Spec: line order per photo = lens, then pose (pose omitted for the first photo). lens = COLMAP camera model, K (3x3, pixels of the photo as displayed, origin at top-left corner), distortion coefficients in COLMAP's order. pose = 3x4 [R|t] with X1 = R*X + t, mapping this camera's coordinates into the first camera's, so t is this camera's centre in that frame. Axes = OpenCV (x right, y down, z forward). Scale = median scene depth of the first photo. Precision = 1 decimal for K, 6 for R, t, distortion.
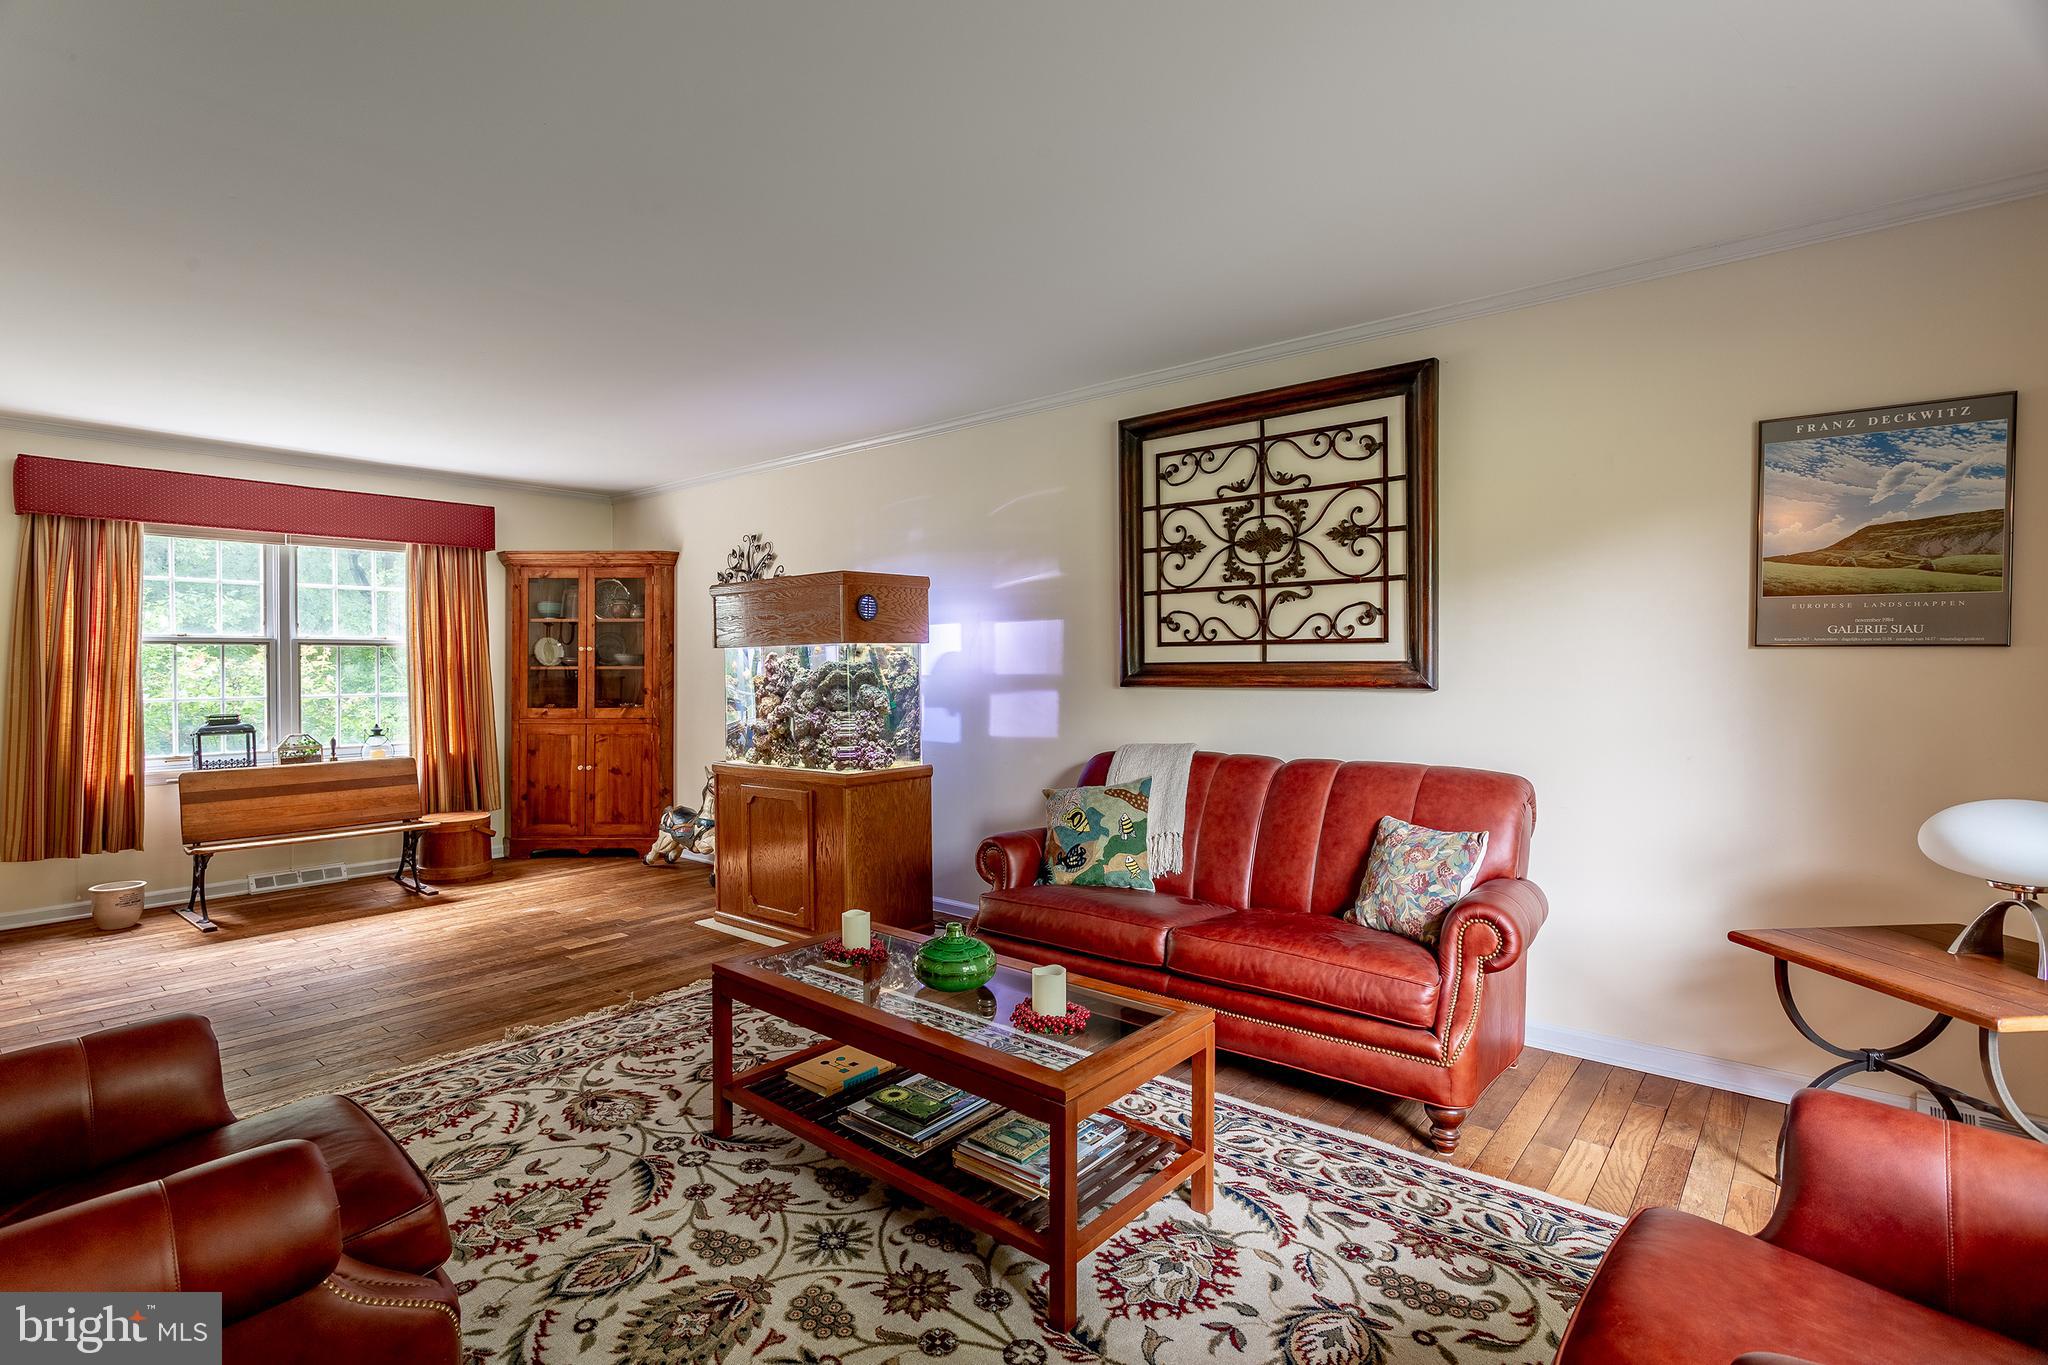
lens RADIAL K [[1012.0, 0, 985.7], [0, 1012.0, 659.2], [0, 0, 1]] dist [-0.000841, 0.000214]
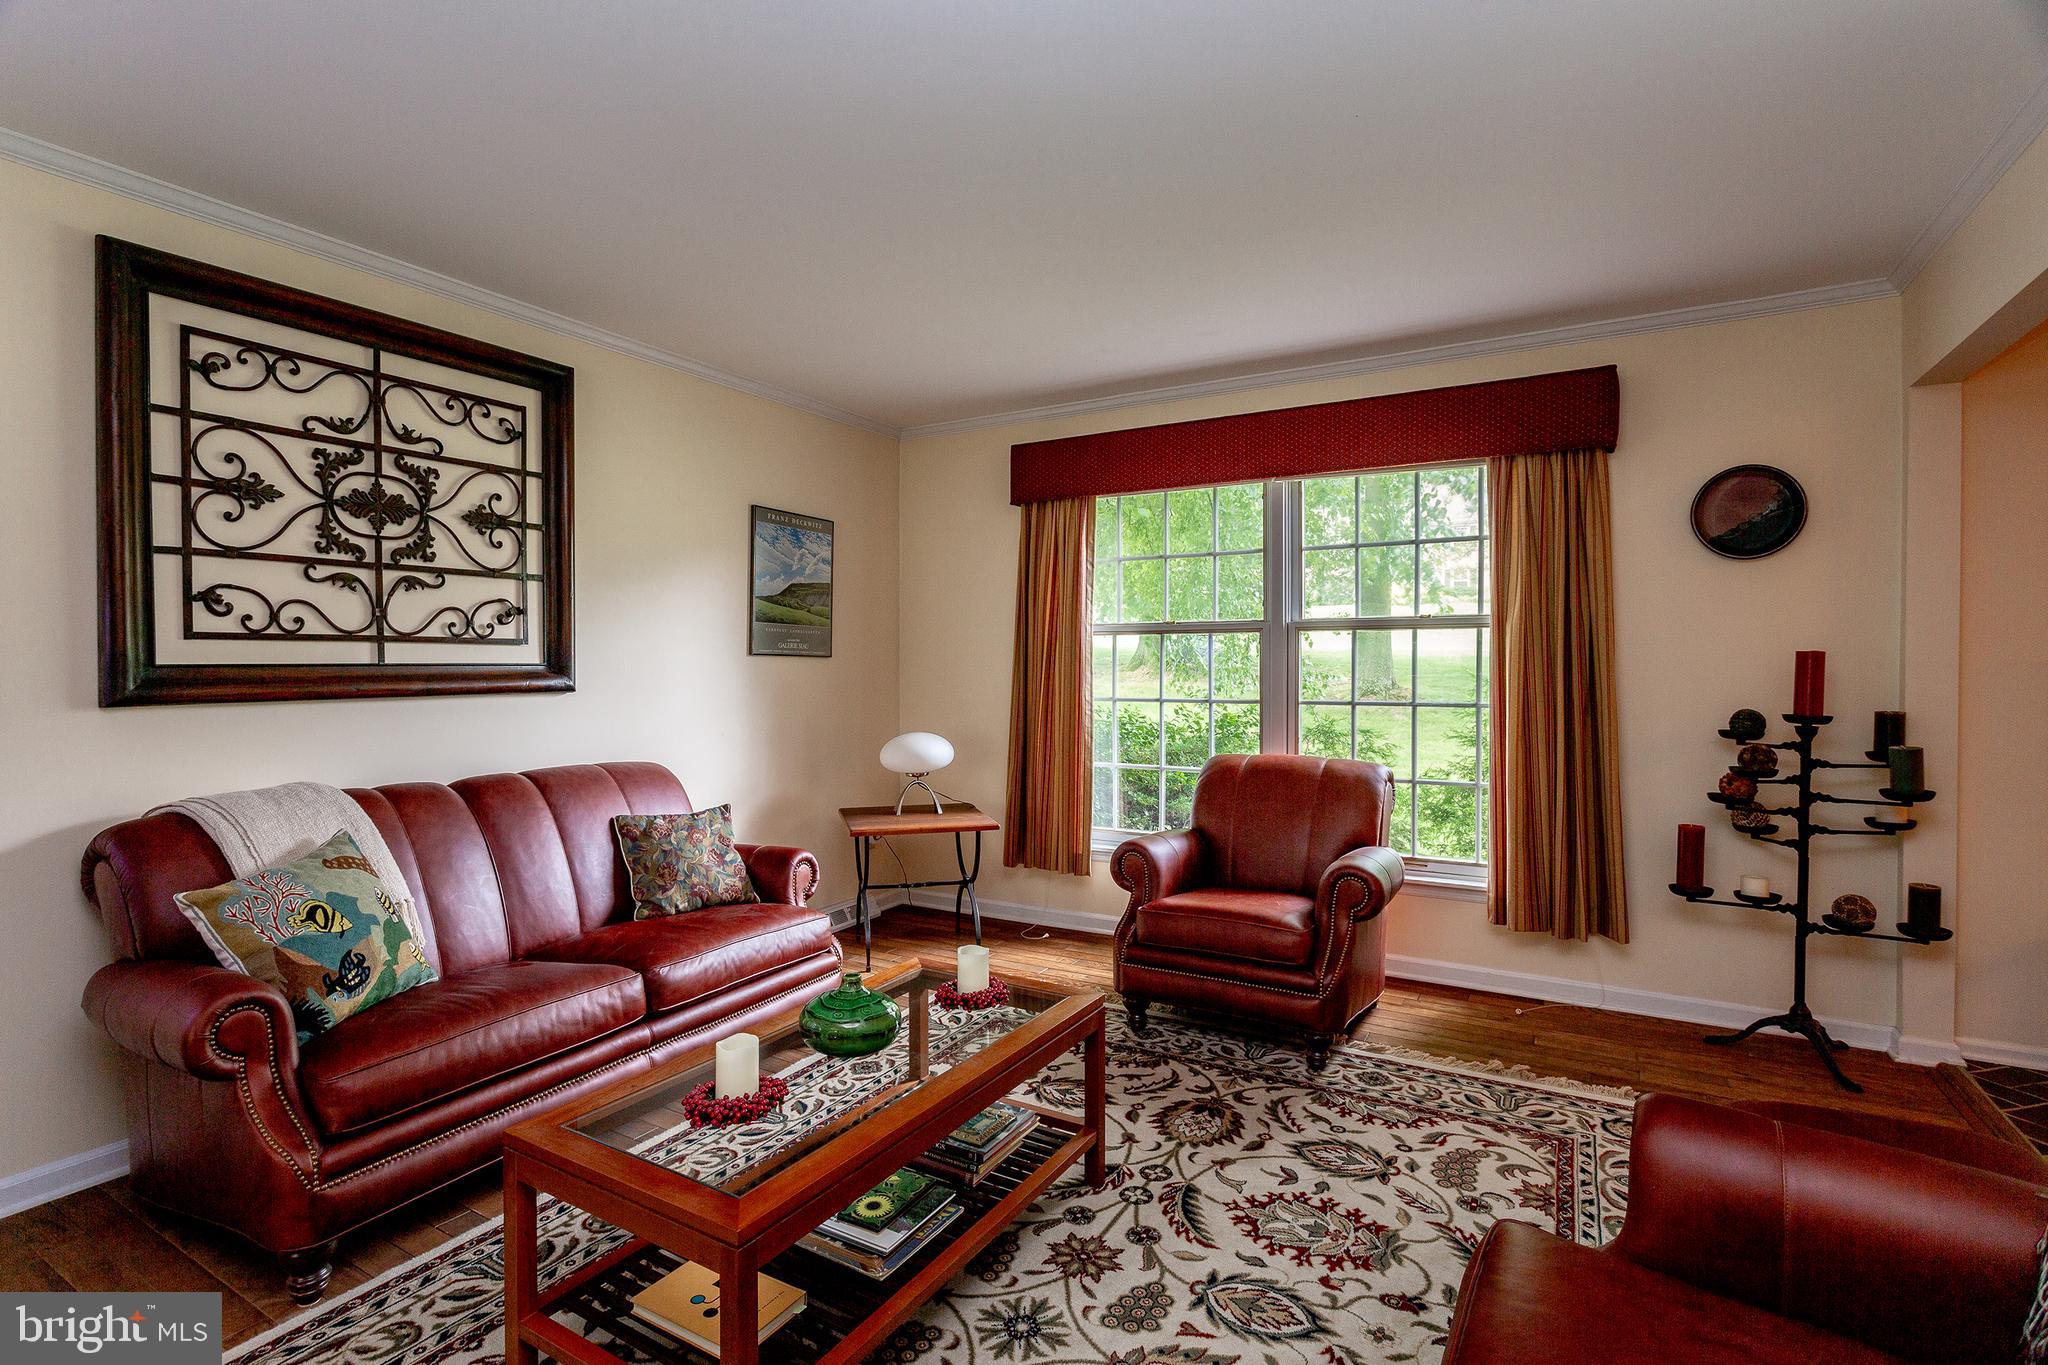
lens RADIAL K [[990.5, 0, 1018.4], [0, 990.5, 675.0], [0, 0, 1]] dist [-0.000903, 0.000092]
pose [[-0.193635, -0.008322, 0.981038, -0.614344], [-0.003526, 0.999963, 0.007786, 0.003760], [-0.981067, -0.001952, -0.193657, 0.729428]]
